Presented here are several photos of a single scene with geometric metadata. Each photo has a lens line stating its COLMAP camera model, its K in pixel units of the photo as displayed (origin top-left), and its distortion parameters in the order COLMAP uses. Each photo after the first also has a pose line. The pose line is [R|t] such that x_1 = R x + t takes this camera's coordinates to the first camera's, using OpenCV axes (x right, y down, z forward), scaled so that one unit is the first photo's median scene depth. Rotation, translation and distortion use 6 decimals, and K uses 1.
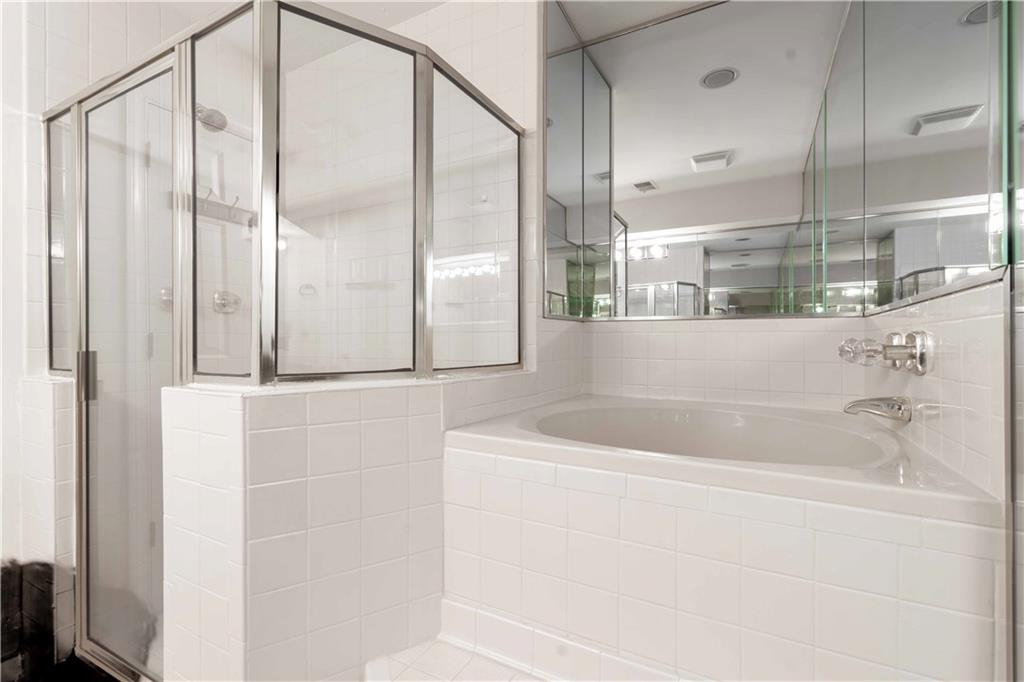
lens RADIAL K [[458.5, 0, 512.0], [0, 458.5, 341.0], [0, 0, 1]] dist [-0.002277, -0.001254]
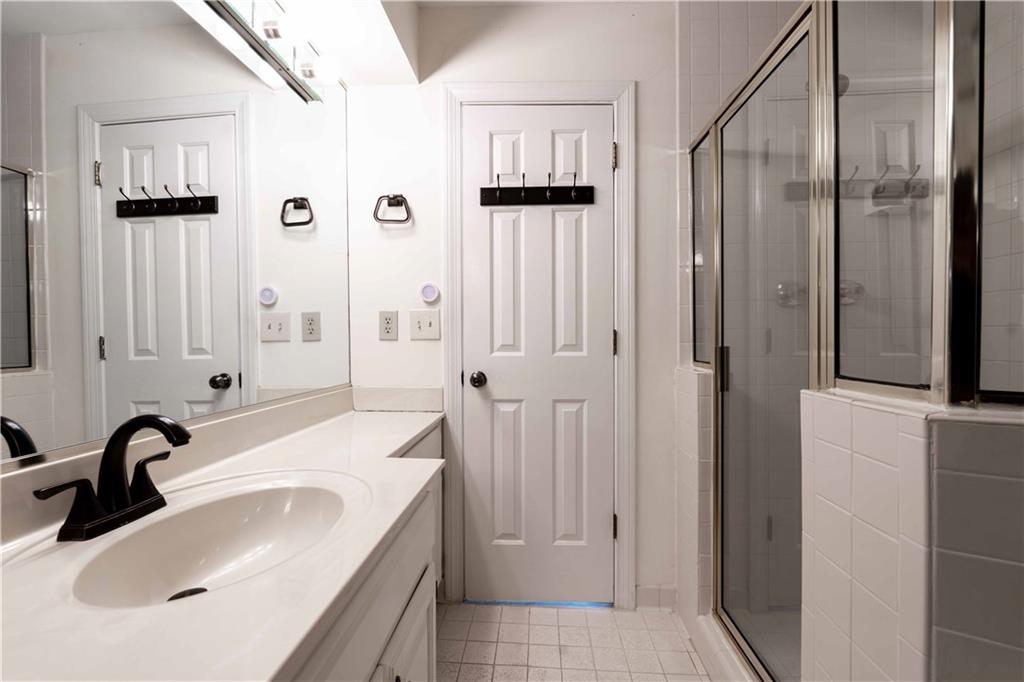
lens RADIAL K [[458.5, 0, 512.0], [0, 458.5, 341.0], [0, 0, 1]] dist [-0.002277, -0.001254]
pose [[0.417398, 0.008507, -0.908684, -0.138029], [0.005080, 0.999919, 0.011694, -0.006571], [0.908710, -0.009497, 0.417321, 0.079643]]
